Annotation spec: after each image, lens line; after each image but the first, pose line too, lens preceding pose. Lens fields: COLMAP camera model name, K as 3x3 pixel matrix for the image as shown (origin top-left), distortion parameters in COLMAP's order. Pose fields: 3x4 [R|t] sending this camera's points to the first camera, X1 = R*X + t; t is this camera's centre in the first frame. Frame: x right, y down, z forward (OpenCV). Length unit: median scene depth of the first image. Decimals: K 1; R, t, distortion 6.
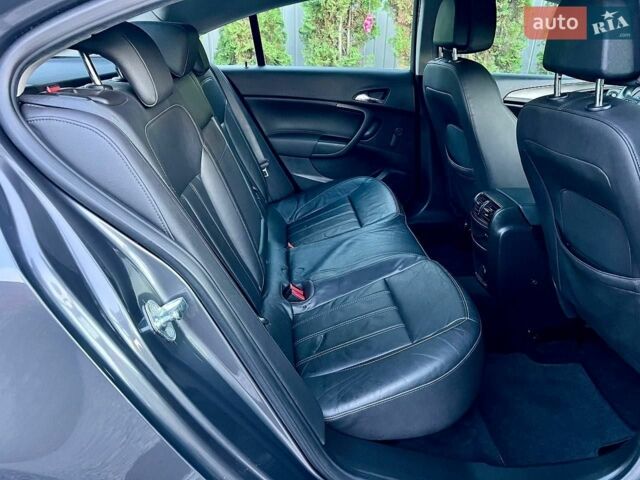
lens RADIAL K [[498.7, 0, 316.4], [0, 498.7, 242.3], [0, 0, 1]] dist [0.043994, -0.078743]
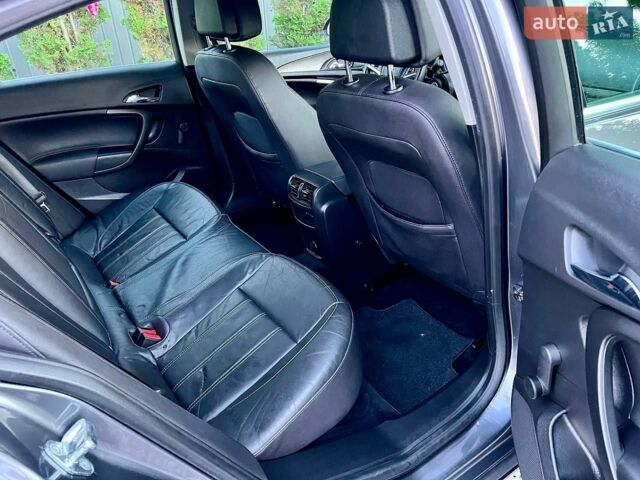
lens RADIAL K [[498.7, 0, 321.3], [0, 498.7, 240.8], [0, 0, 1]] dist [0.043994, -0.078743]
pose [[0.849006, -0.300683, 0.434486, -0.118484], [0.267140, 0.953723, 0.138015, -0.102688], [-0.455878, -0.001107, 0.890041, 0.051779]]
